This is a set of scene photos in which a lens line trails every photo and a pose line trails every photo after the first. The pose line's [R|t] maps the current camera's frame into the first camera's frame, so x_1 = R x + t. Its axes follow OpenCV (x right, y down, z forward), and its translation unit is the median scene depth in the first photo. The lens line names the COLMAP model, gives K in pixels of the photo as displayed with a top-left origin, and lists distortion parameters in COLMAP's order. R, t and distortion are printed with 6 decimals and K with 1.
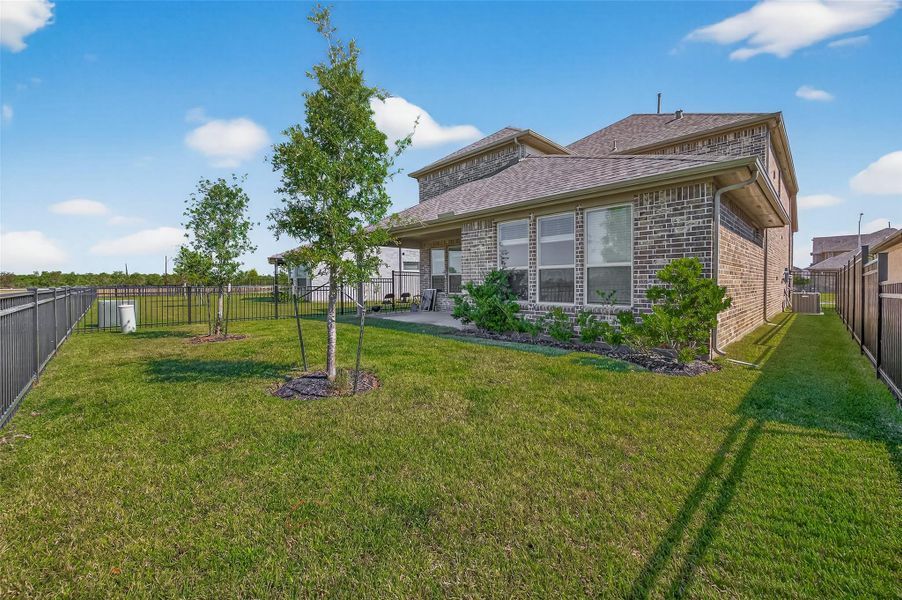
lens RADIAL K [[354.3, 0, 451.0], [0, 354.3, 300.0], [0, 0, 1]] dist [0.000114, 0.000022]
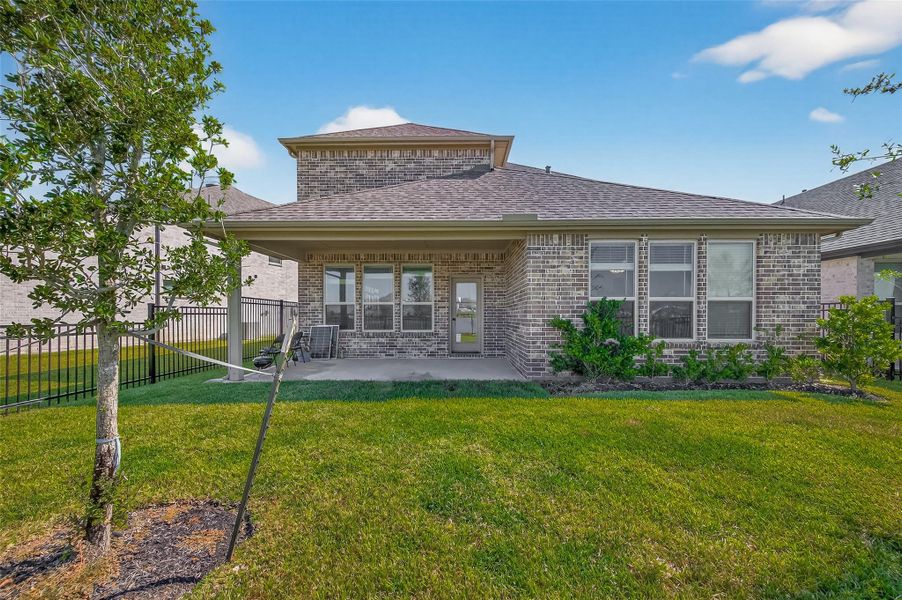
lens RADIAL K [[364.7, 0, 448.7], [0, 364.7, 323.5], [0, 0, 1]] dist [0.001012, -0.000027]
pose [[0.705309, -0.007890, 0.708856, -0.806049], [0.030769, 0.999336, -0.019492, -0.033365], [-0.708232, 0.035559, 0.705084, 0.804052]]
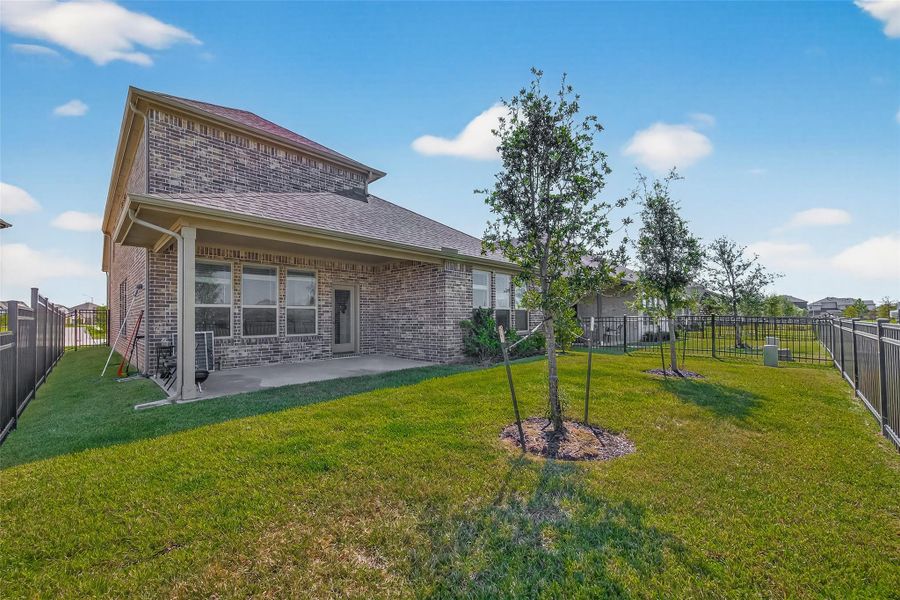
lens RADIAL K [[363.8, 0, 447.7], [0, 363.8, 323.4], [0, 0, 1]] dist [0.001012, -0.000027]
pose [[-0.034792, -0.002668, 0.999391, -1.350567], [0.059662, 0.998207, 0.004741, -0.053810], [-0.997612, 0.059791, -0.034570, 1.387785]]
